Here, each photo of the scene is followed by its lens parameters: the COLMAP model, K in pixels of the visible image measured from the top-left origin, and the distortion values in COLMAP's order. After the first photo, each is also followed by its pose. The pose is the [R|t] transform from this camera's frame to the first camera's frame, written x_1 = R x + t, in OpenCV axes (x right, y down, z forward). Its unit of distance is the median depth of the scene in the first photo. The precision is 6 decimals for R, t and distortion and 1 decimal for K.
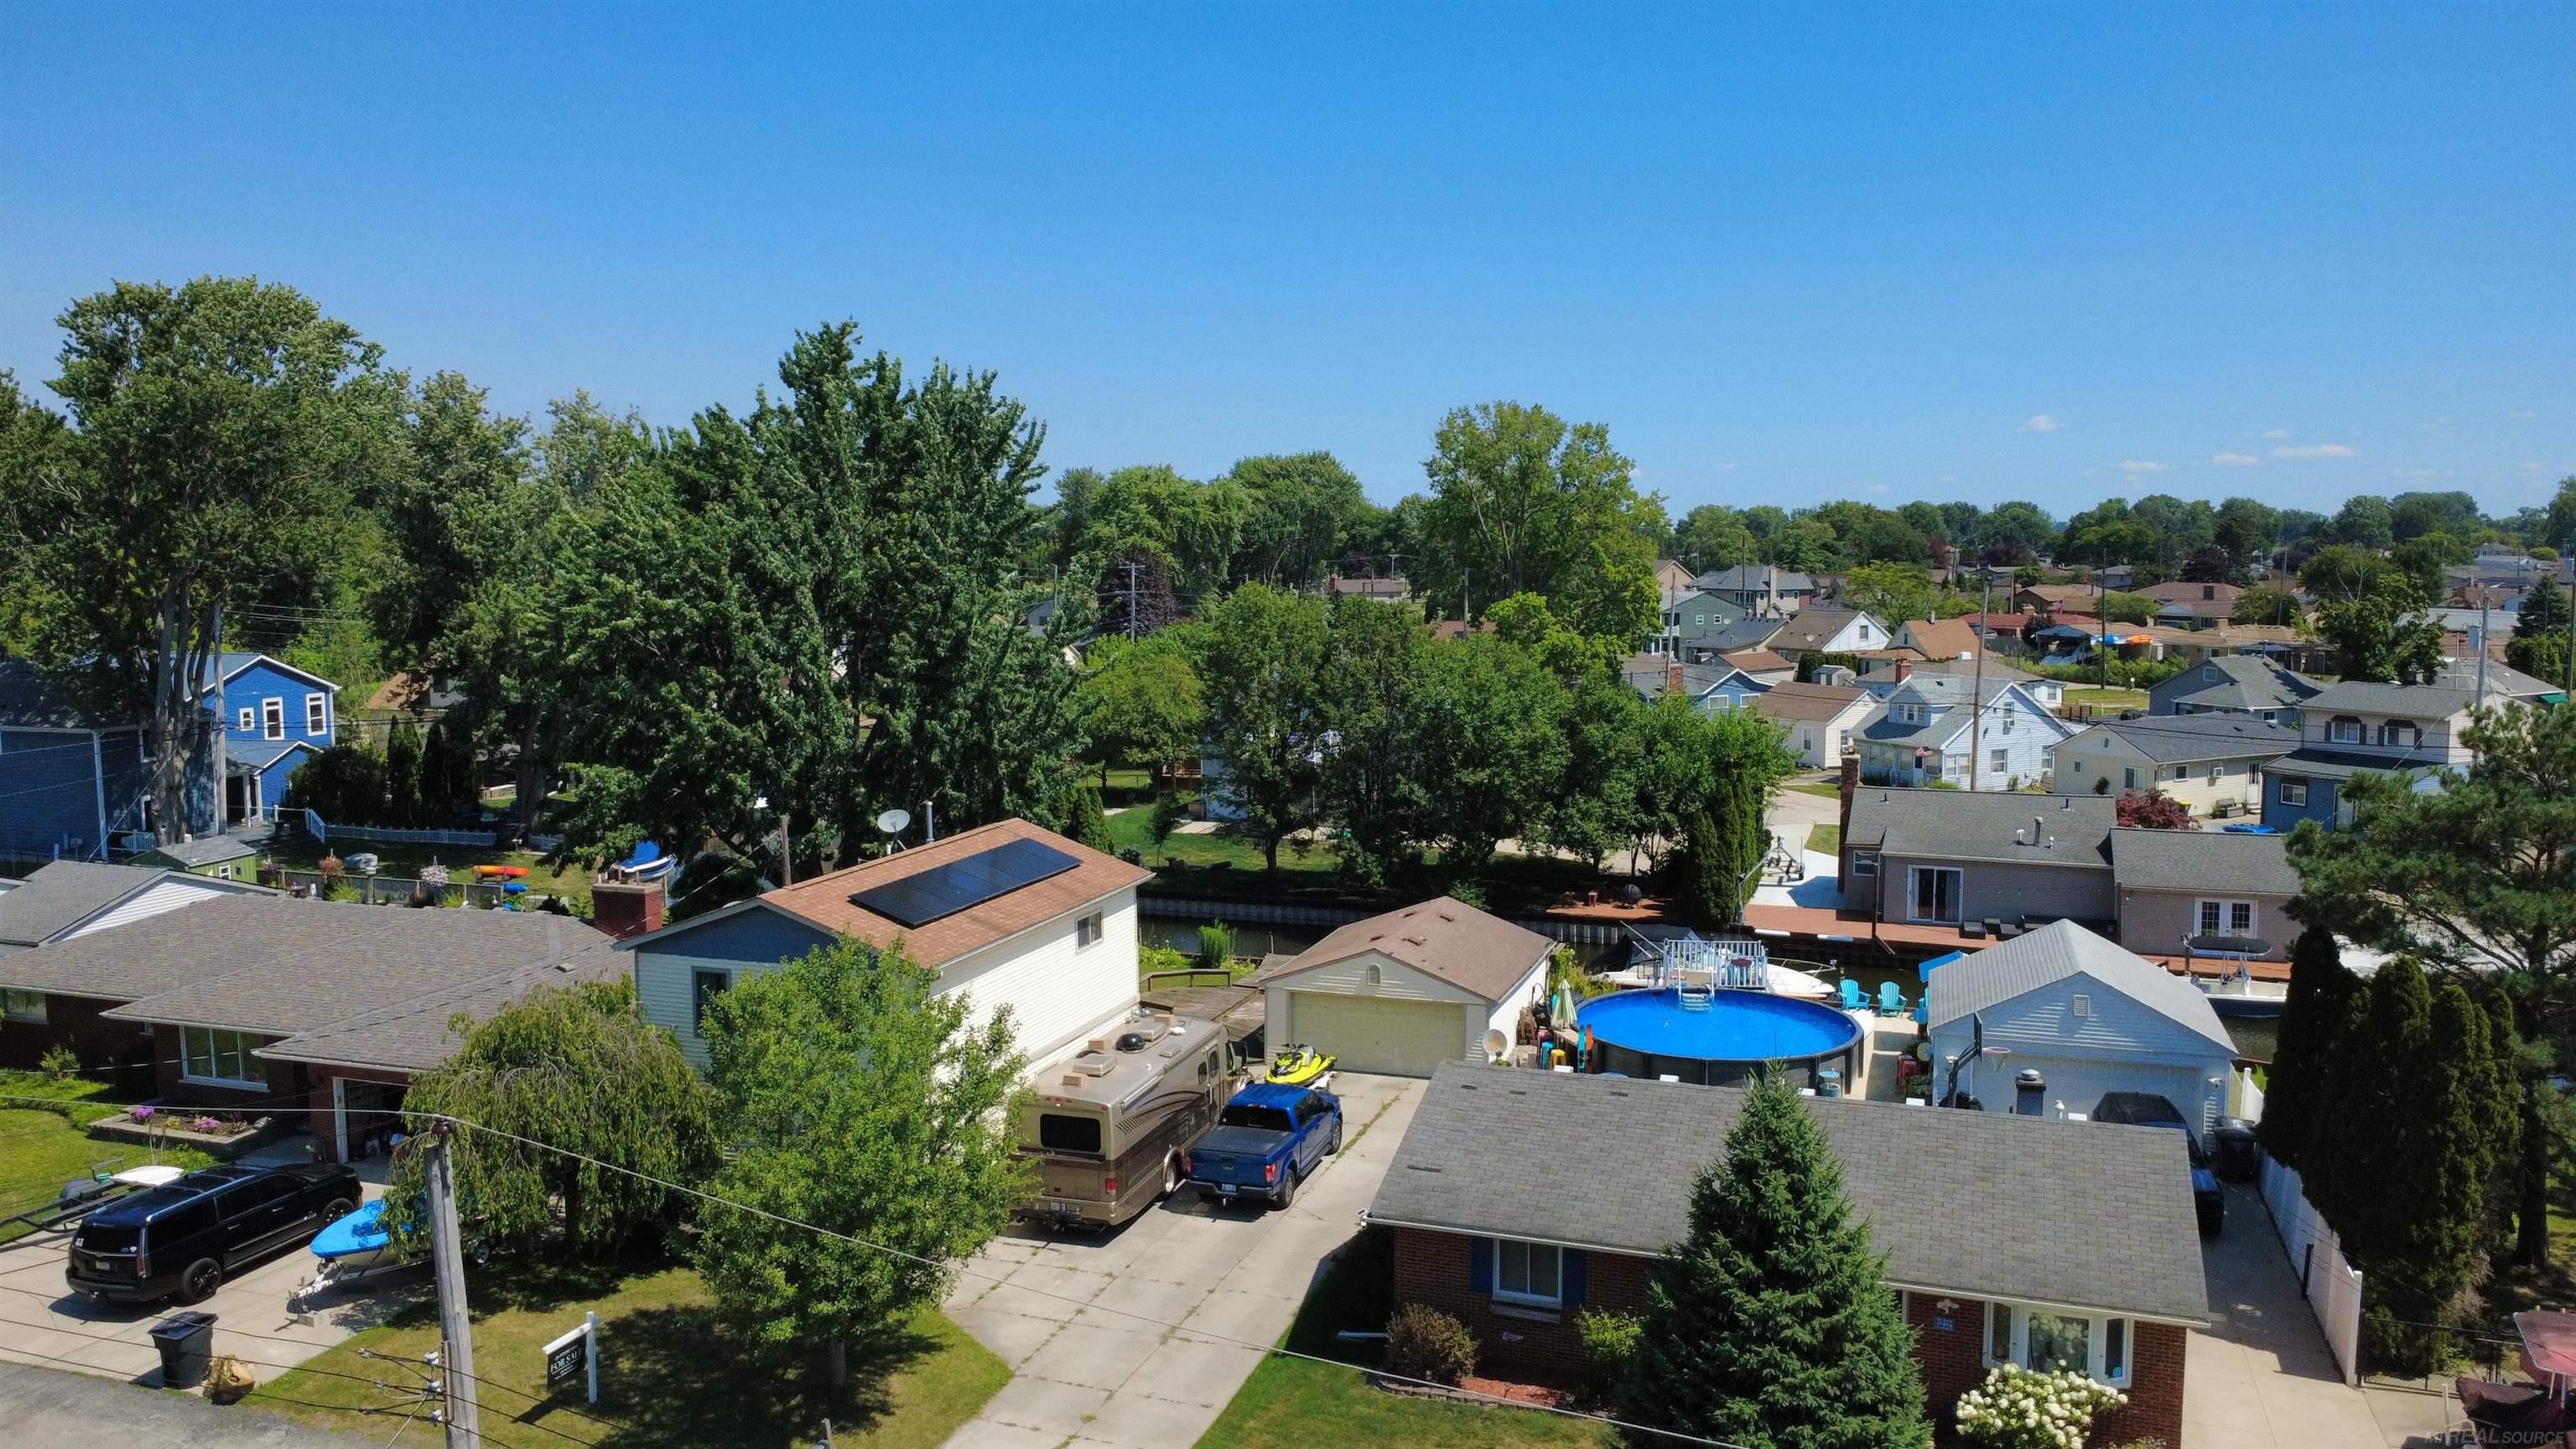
lens RADIAL K [[1872.6, 0, 1289.1], [0, 1872.6, 724.0], [0, 0, 1]] dist [-0.003717, -0.002378]
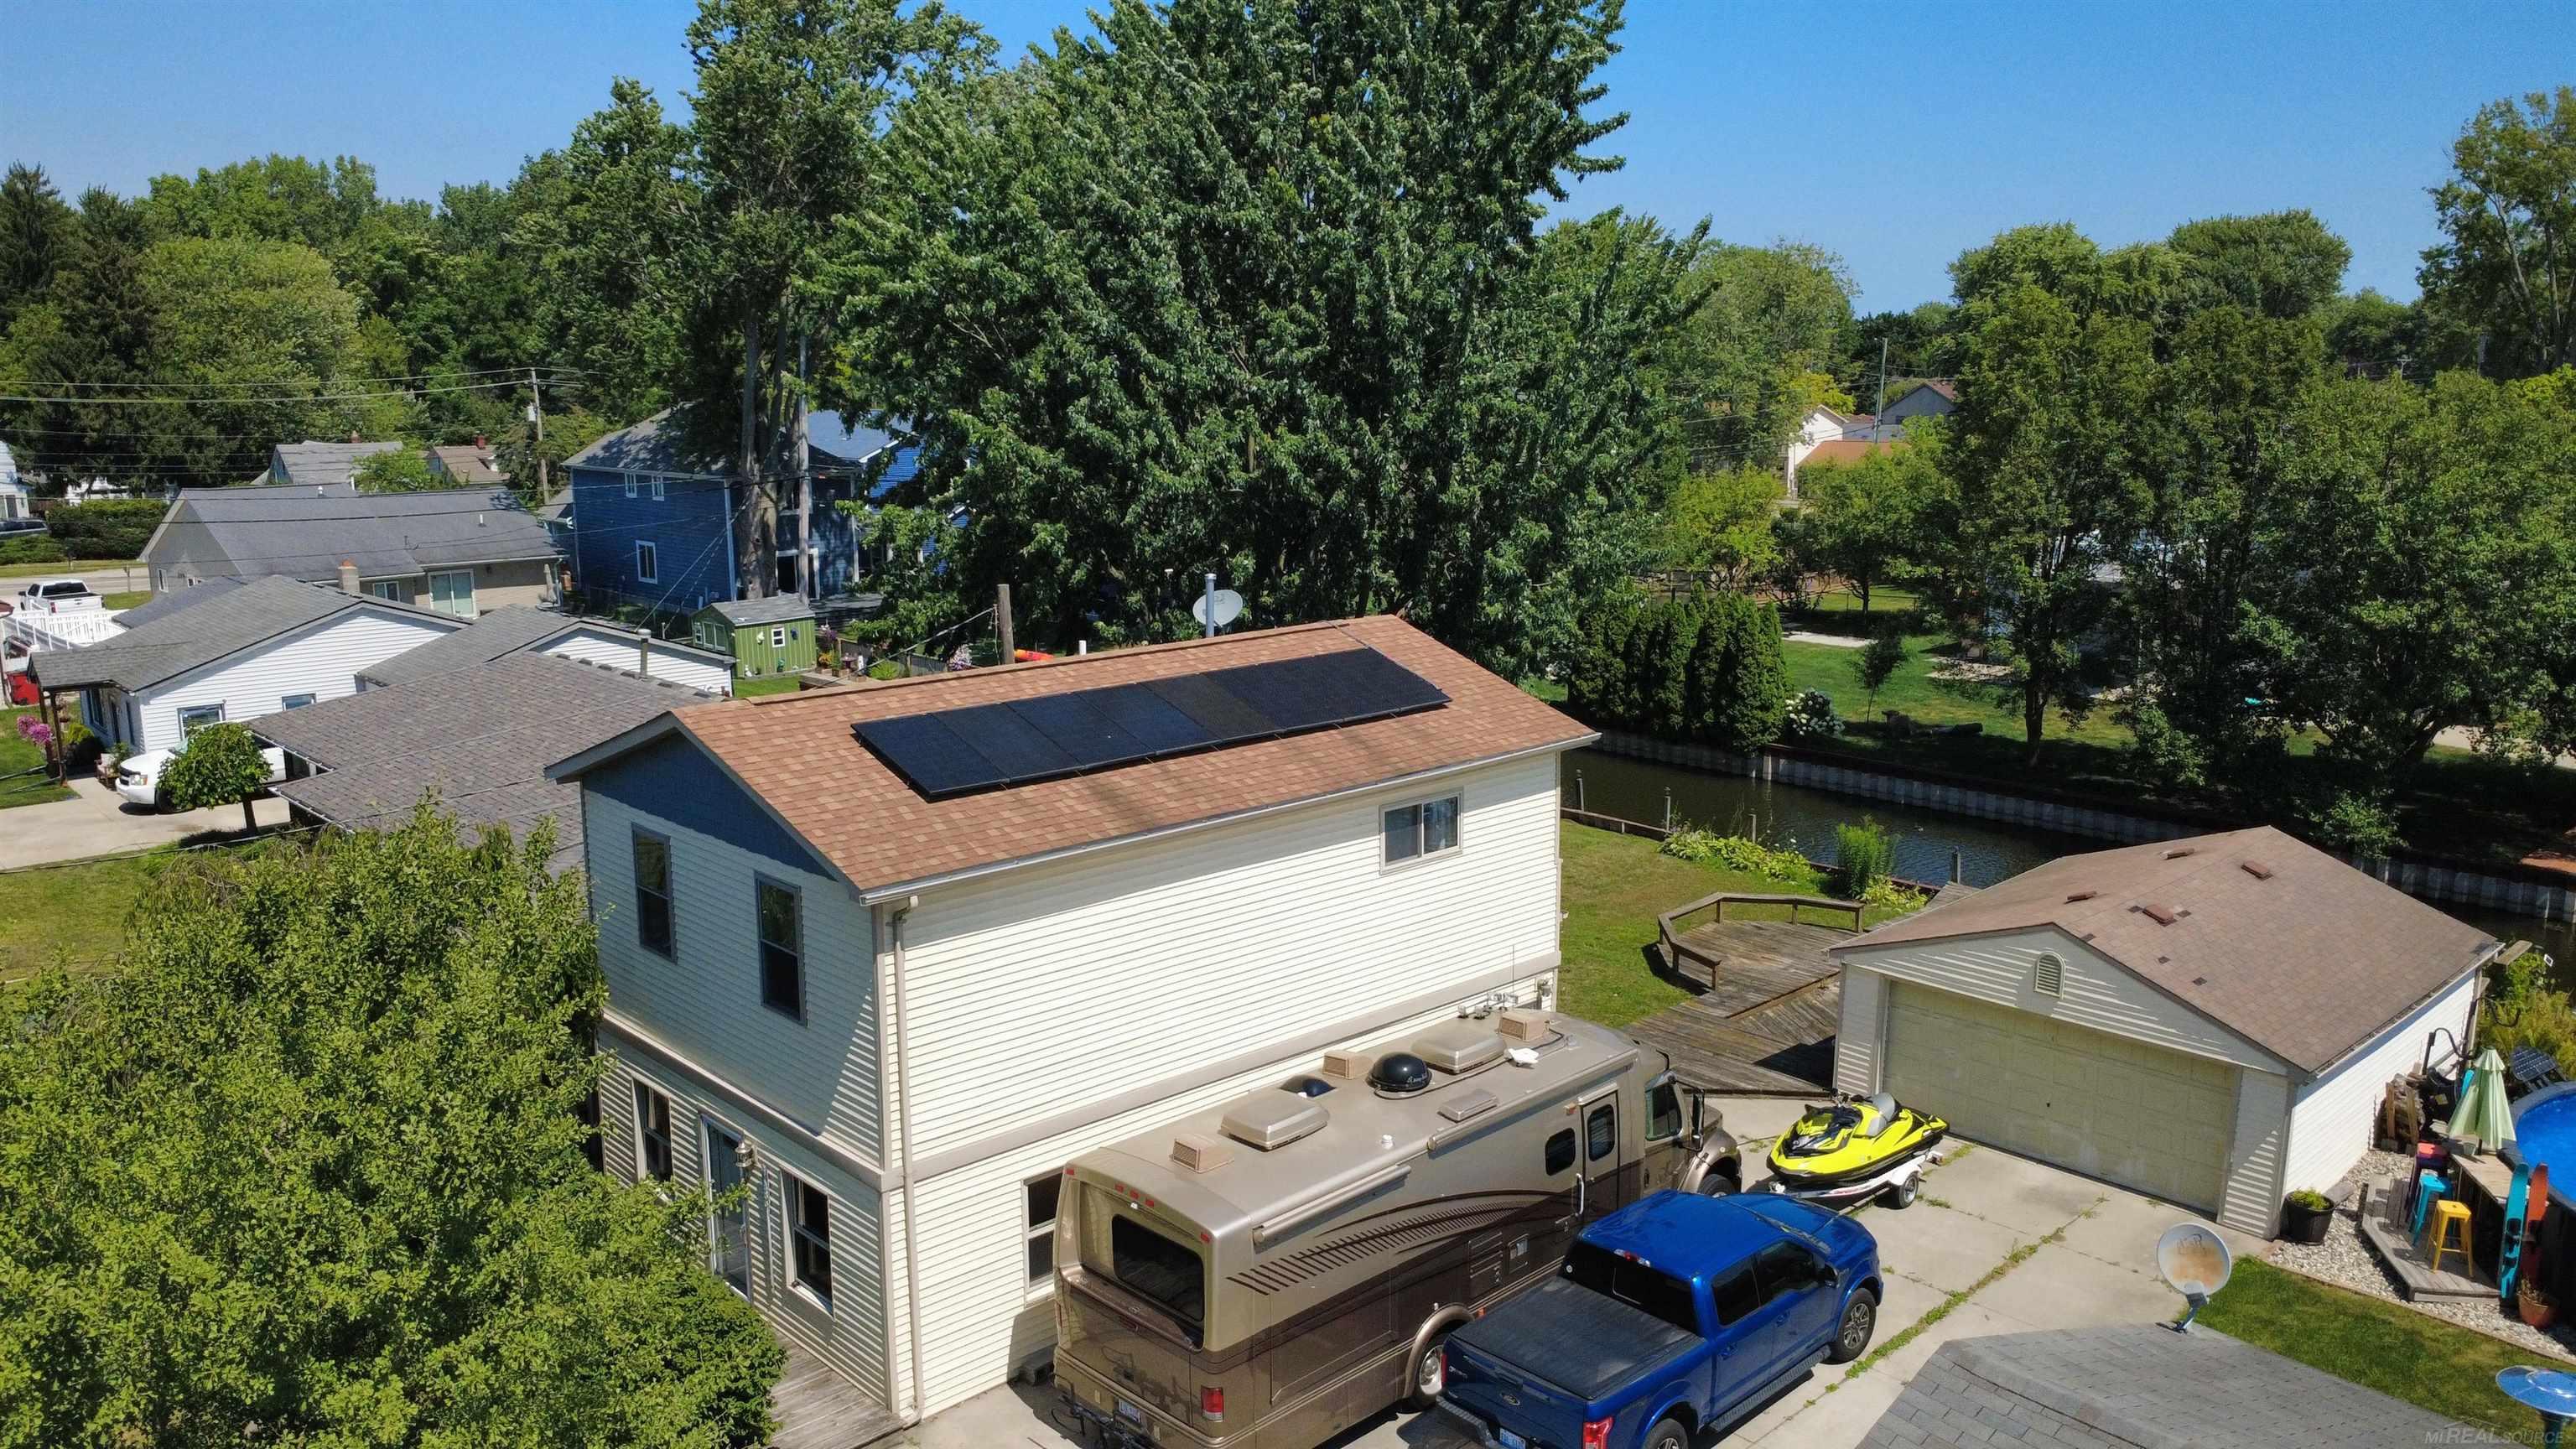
lens RADIAL K [[1872.6, 0, 1286.4], [0, 1872.6, 727.3], [0, 0, 1]] dist [-0.003717, -0.002378]
pose [[0.884989, 0.091015, -0.456630, 0.075909], [-0.047508, 0.993241, 0.105899, 0.021295], [0.463182, -0.072026, 0.883332, 0.404707]]
